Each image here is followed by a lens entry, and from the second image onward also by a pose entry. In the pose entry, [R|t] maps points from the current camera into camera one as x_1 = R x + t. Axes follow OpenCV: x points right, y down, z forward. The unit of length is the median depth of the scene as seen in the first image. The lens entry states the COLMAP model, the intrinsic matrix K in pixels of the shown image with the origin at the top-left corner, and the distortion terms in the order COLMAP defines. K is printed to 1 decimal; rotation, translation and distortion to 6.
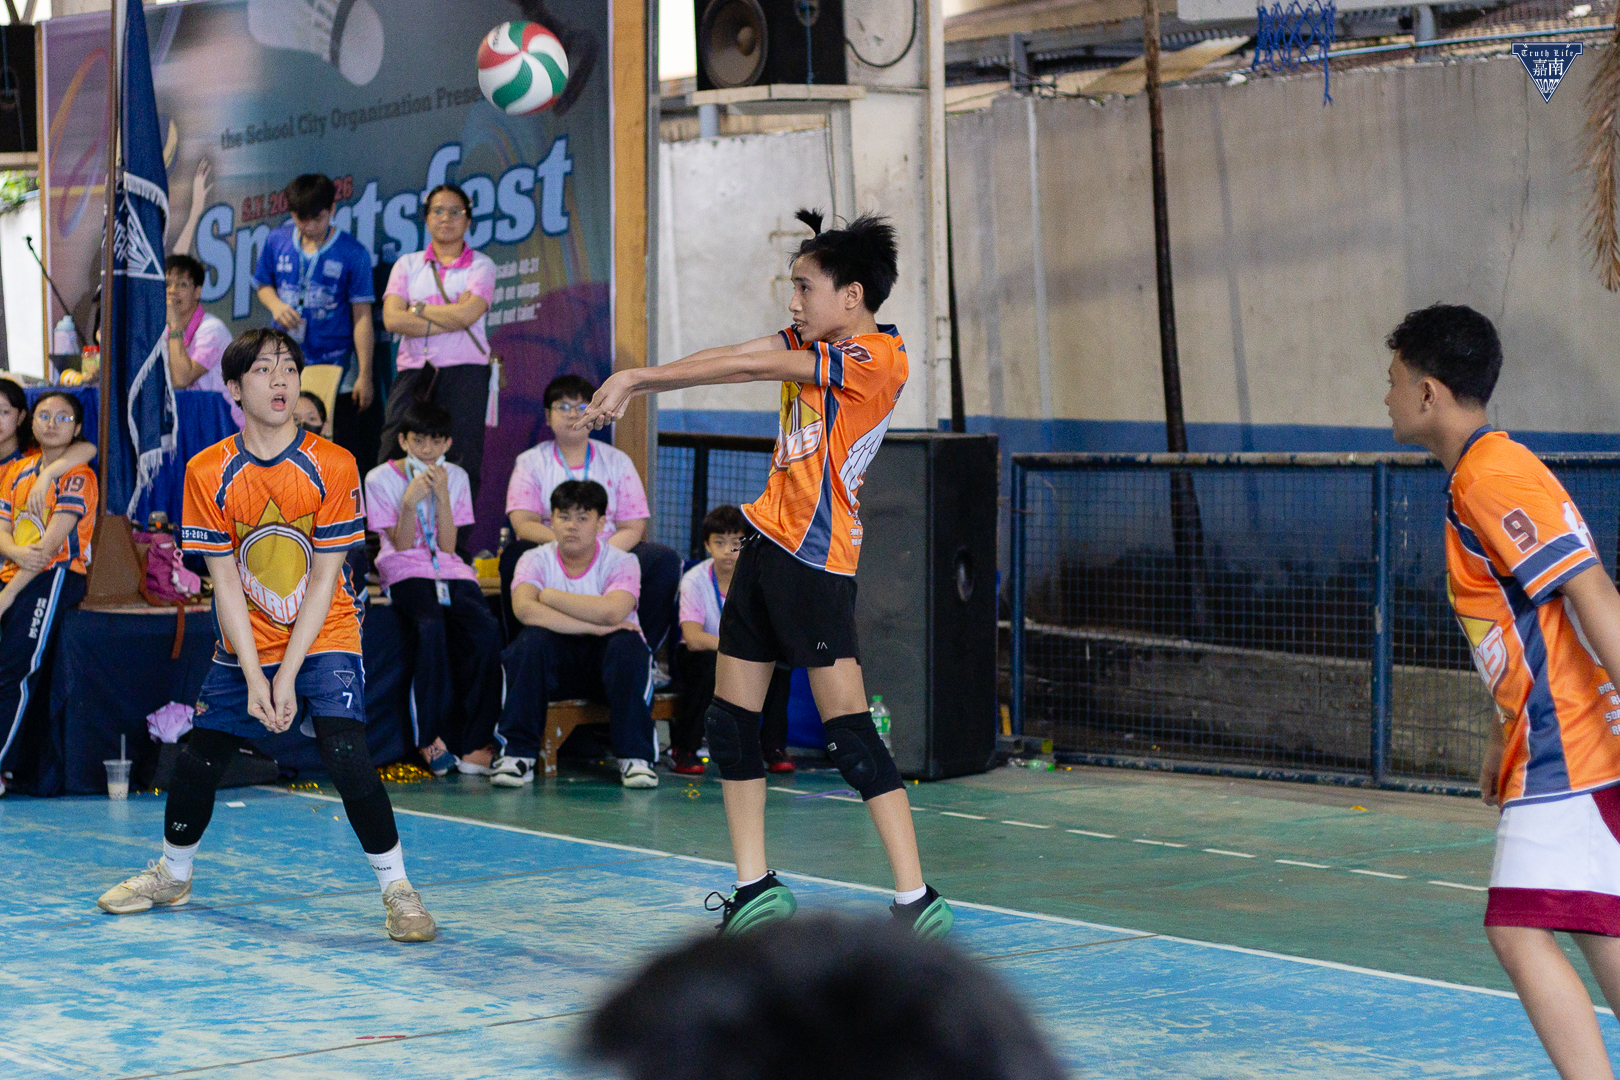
lens RADIAL K [[4391.7, 0, 810.9], [0, 4391.7, 540.2], [0, 0, 1]] dist [0.055001, 0.000000]
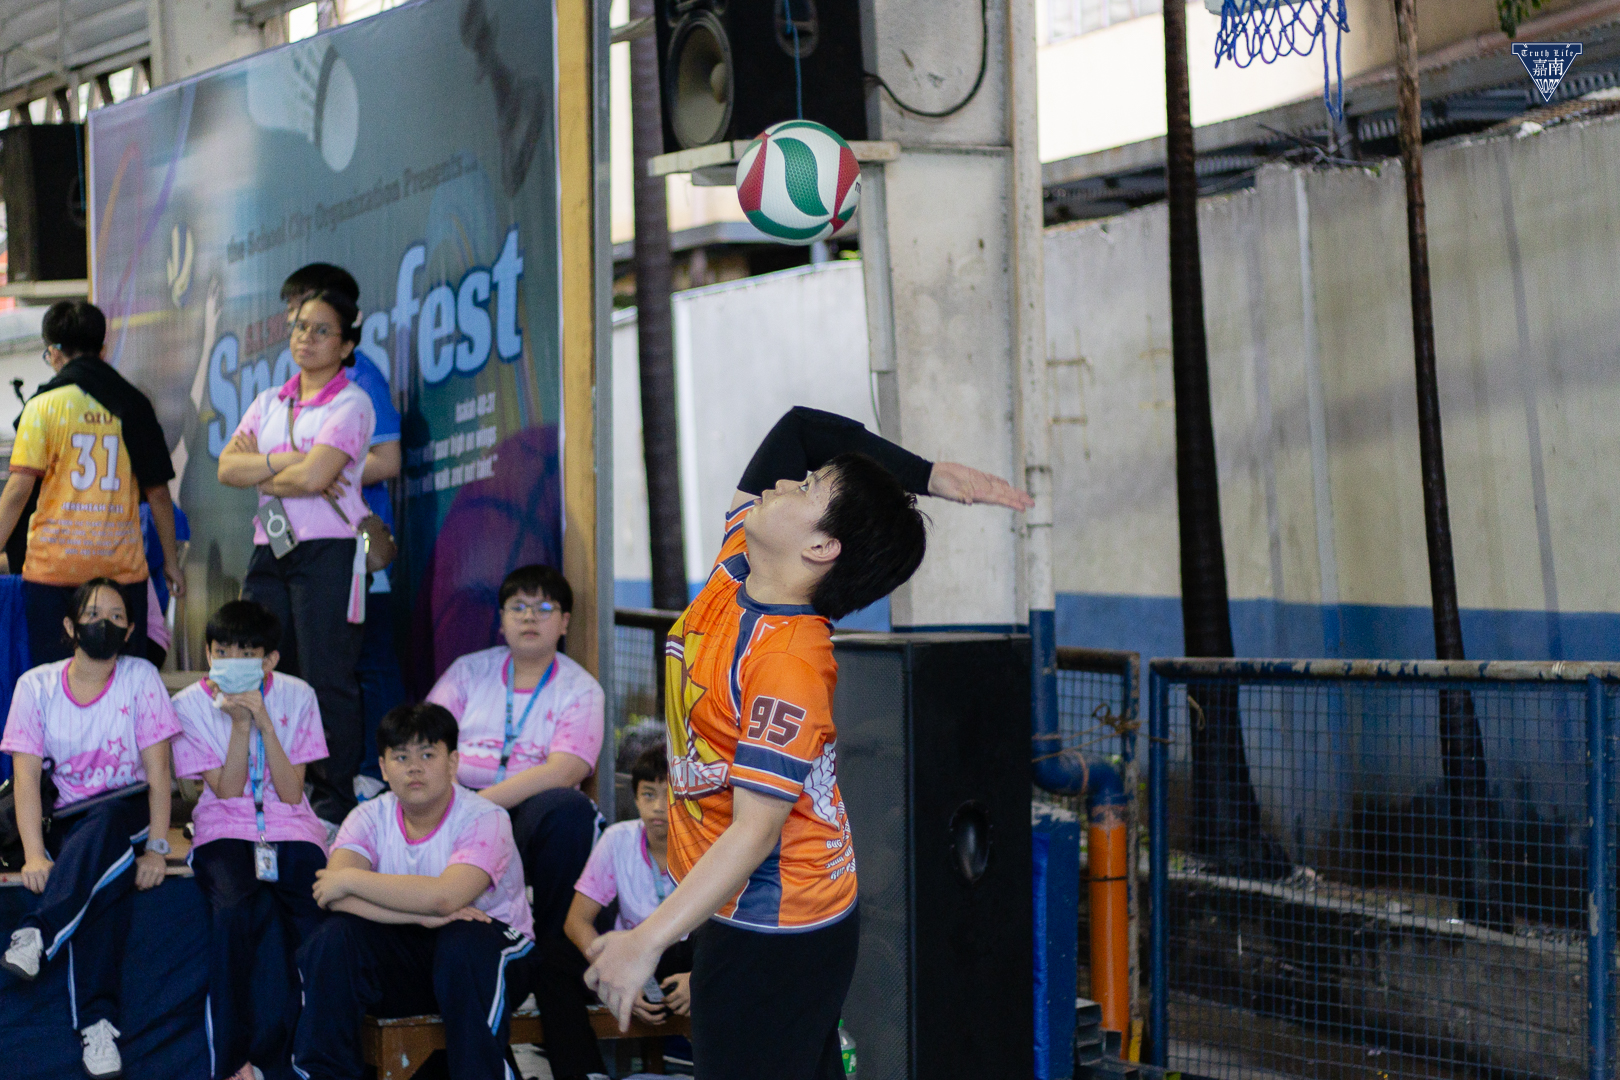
lens RADIAL K [[4145.7, 0, 854.4], [0, 4145.7, 511.4], [0, 0, 1]] dist [0.073184, 0.000000]
pose [[0.970049, -0.009945, -0.242706, 0.163593], [-0.000598, 0.999061, -0.043326, -0.014477], [0.242909, 0.042173, 0.969132, 0.343403]]
